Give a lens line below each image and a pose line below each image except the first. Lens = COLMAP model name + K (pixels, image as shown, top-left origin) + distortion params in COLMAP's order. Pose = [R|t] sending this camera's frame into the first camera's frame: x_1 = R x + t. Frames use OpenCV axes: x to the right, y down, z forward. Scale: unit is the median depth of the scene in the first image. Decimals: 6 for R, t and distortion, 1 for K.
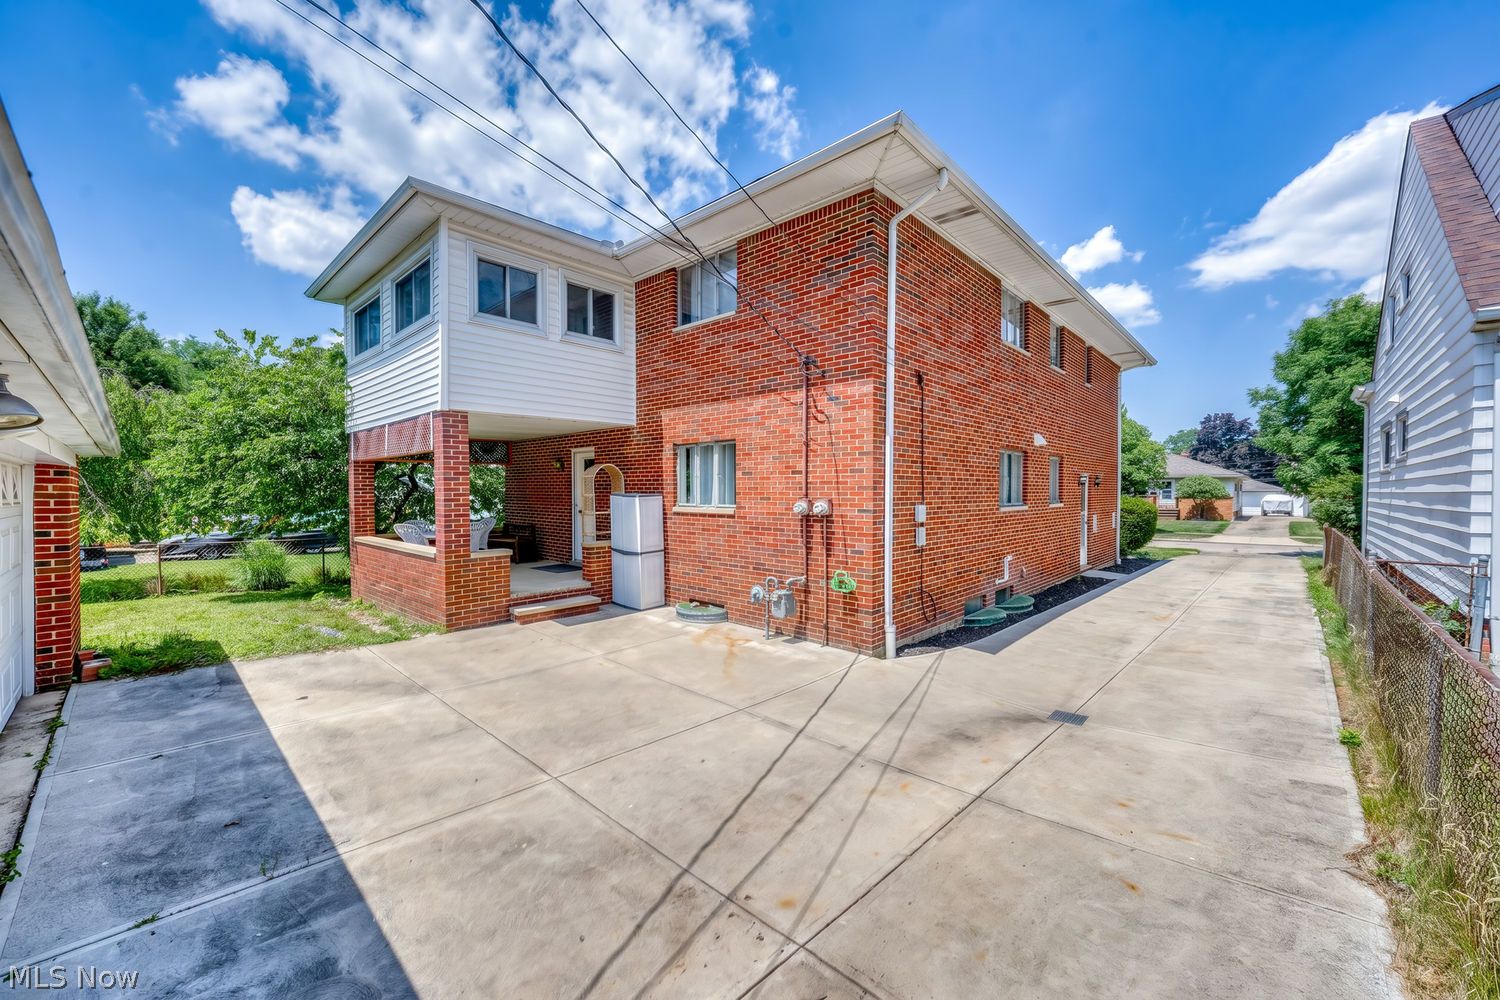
lens RADIAL K [[579.5, 0, 759.5], [0, 579.5, 500.0], [0, 0, 1]] dist [-0.000277, 0.000987]
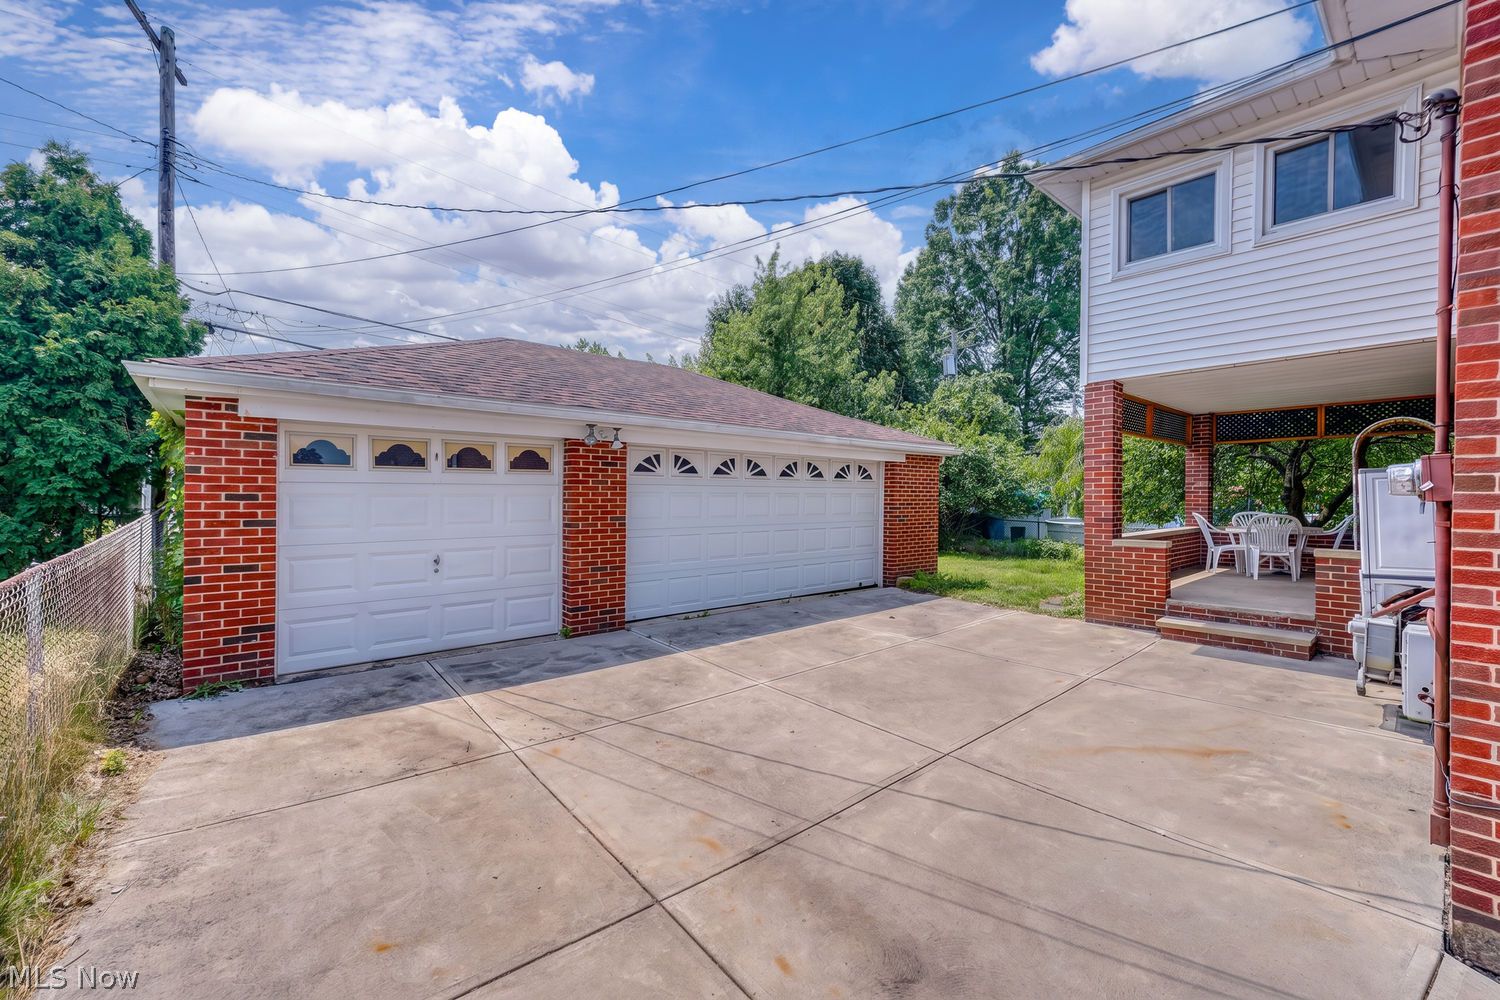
lens RADIAL K [[617.3, 0, 754.7], [0, 617.3, 490.7], [0, 0, 1]] dist [-0.001914, -0.000415]
pose [[-0.109773, -0.004239, -0.993948, 0.927783], [-0.019637, 0.999805, -0.002095, 0.055015], [0.993763, 0.019288, -0.109835, 1.045038]]
